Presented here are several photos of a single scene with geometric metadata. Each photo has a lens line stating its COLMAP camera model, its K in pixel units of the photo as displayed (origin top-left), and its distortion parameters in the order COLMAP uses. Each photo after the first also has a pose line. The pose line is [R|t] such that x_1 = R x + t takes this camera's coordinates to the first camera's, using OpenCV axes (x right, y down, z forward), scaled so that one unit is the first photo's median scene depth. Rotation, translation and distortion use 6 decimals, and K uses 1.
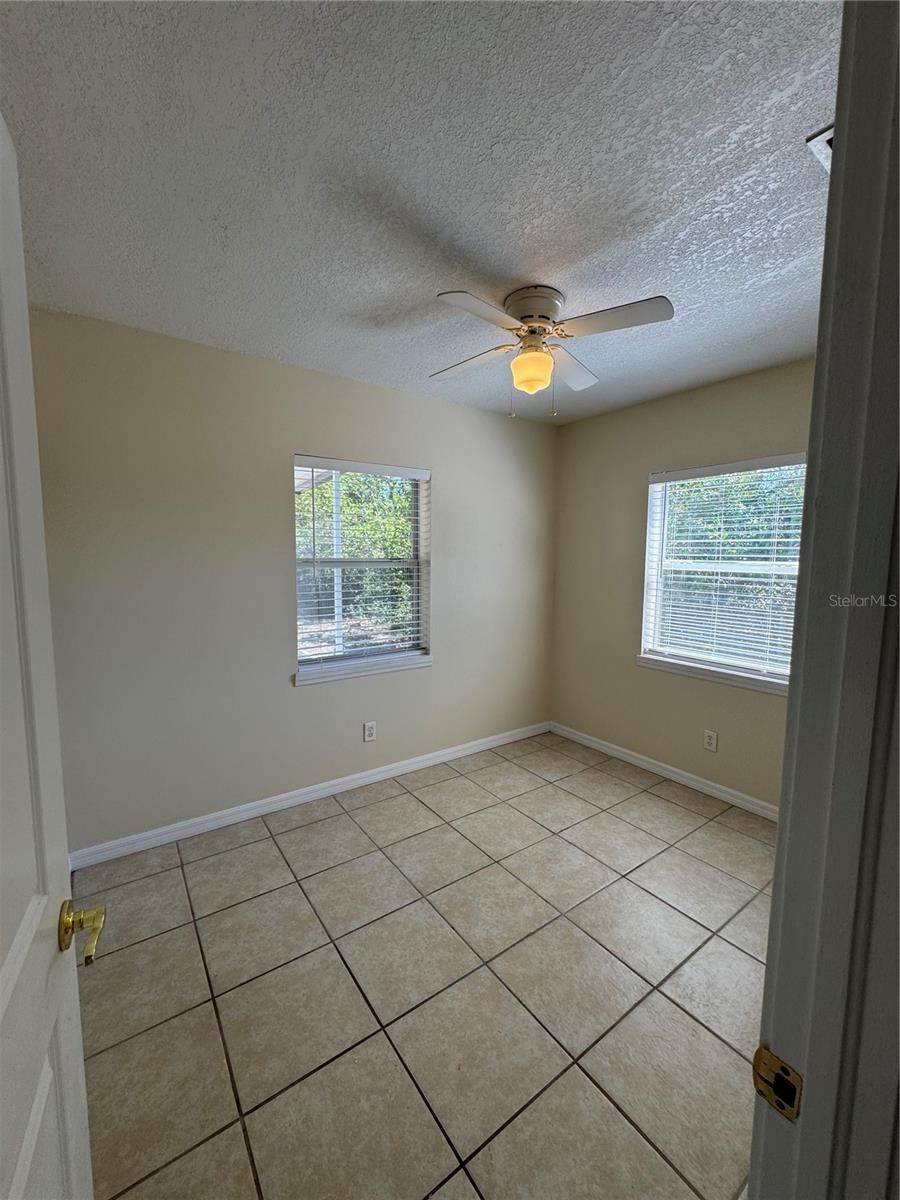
lens RADIAL K [[480.2, 0, 447.7], [0, 480.2, 594.9], [0, 0, 1]] dist [-0.003945, 0.001289]
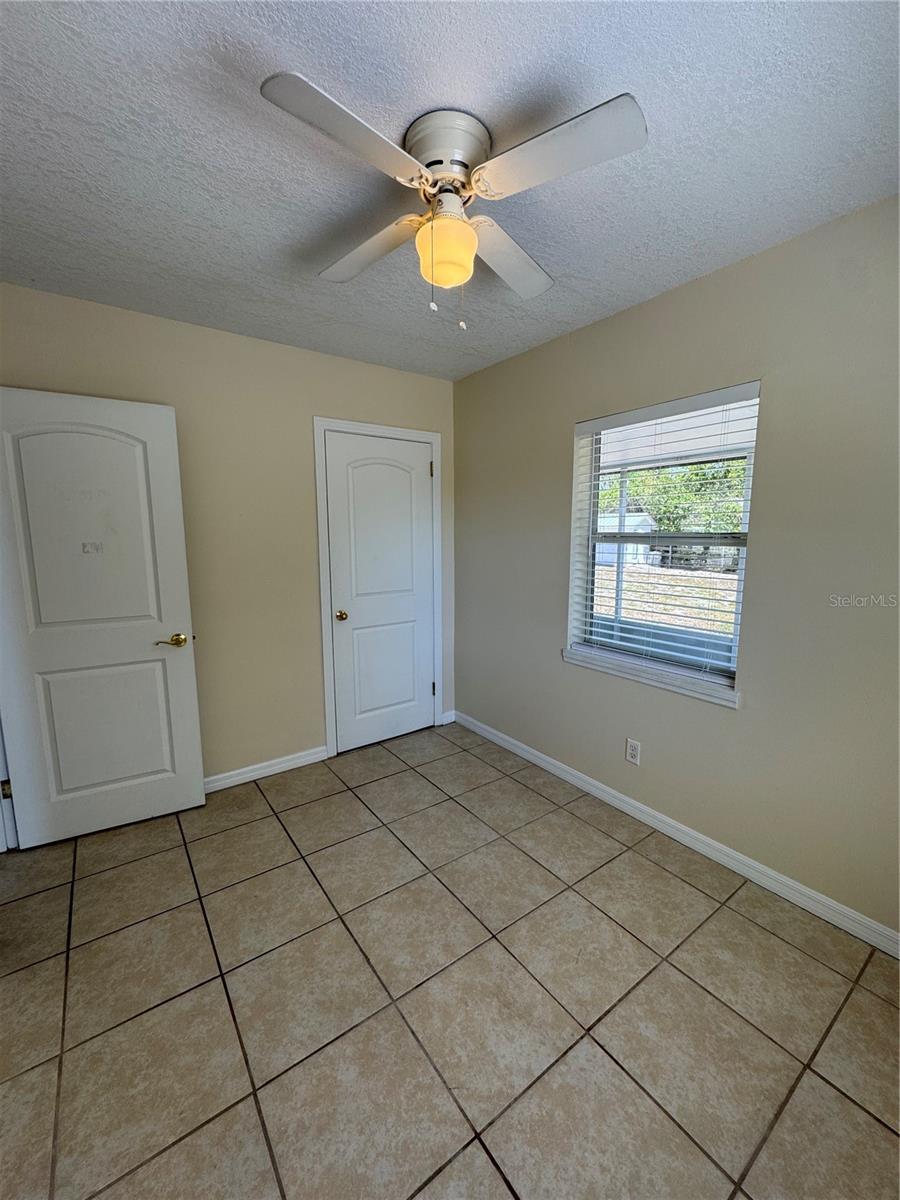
lens RADIAL K [[480.2, 0, 455.3], [0, 480.2, 601.4], [0, 0, 1]] dist [-0.003945, 0.001289]
pose [[0.016745, 0.135790, -0.990596, 0.731082], [-0.086018, 0.987258, 0.133878, -0.052401], [0.996153, 0.082968, 0.028212, 0.828738]]
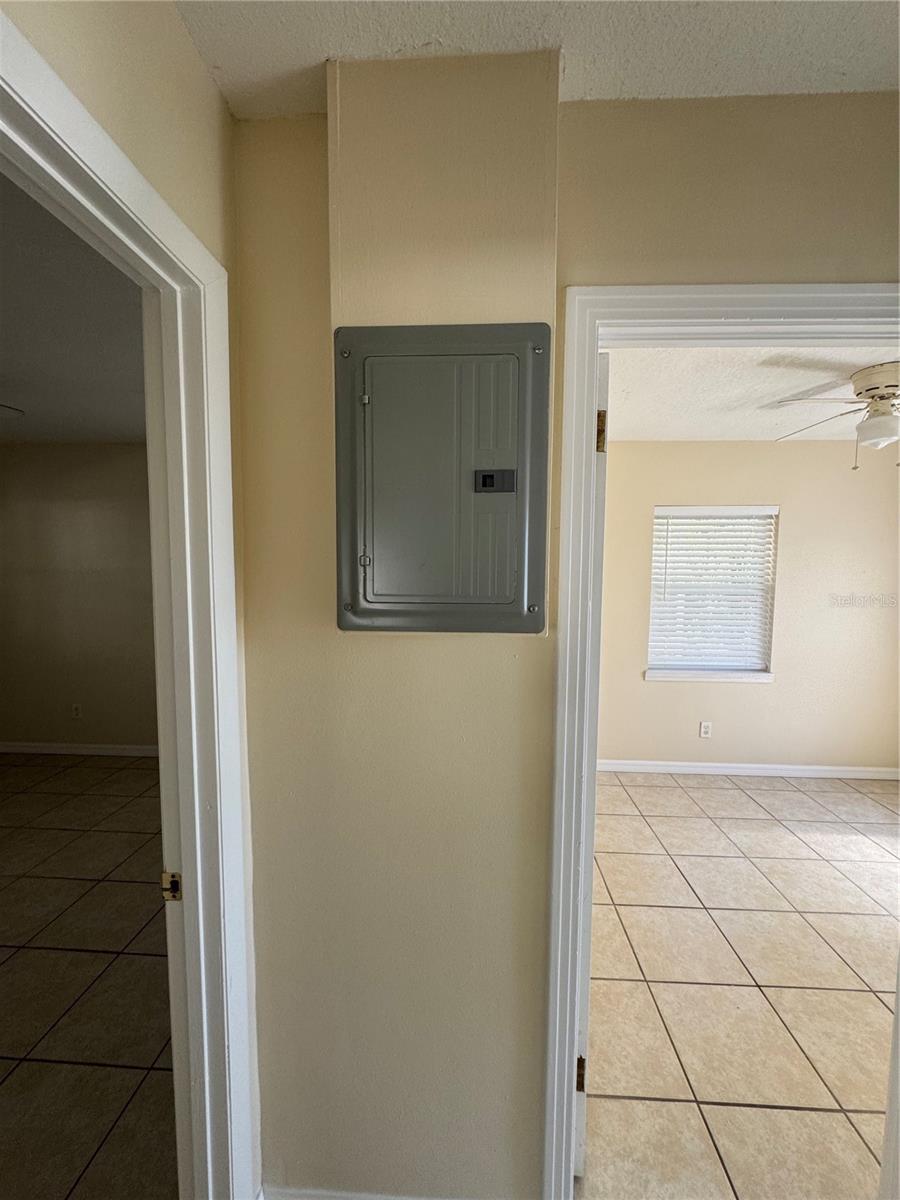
lens RADIAL K [[480.2, 0, 452.3], [0, 480.2, 601.0], [0, 0, 1]] dist [-0.003945, 0.001289]
pose [[0.790333, 0.044473, -0.611061, 0.065934], [-0.056734, 0.998389, -0.000716, 0.004336], [0.610045, 0.035234, 0.791583, -0.411416]]
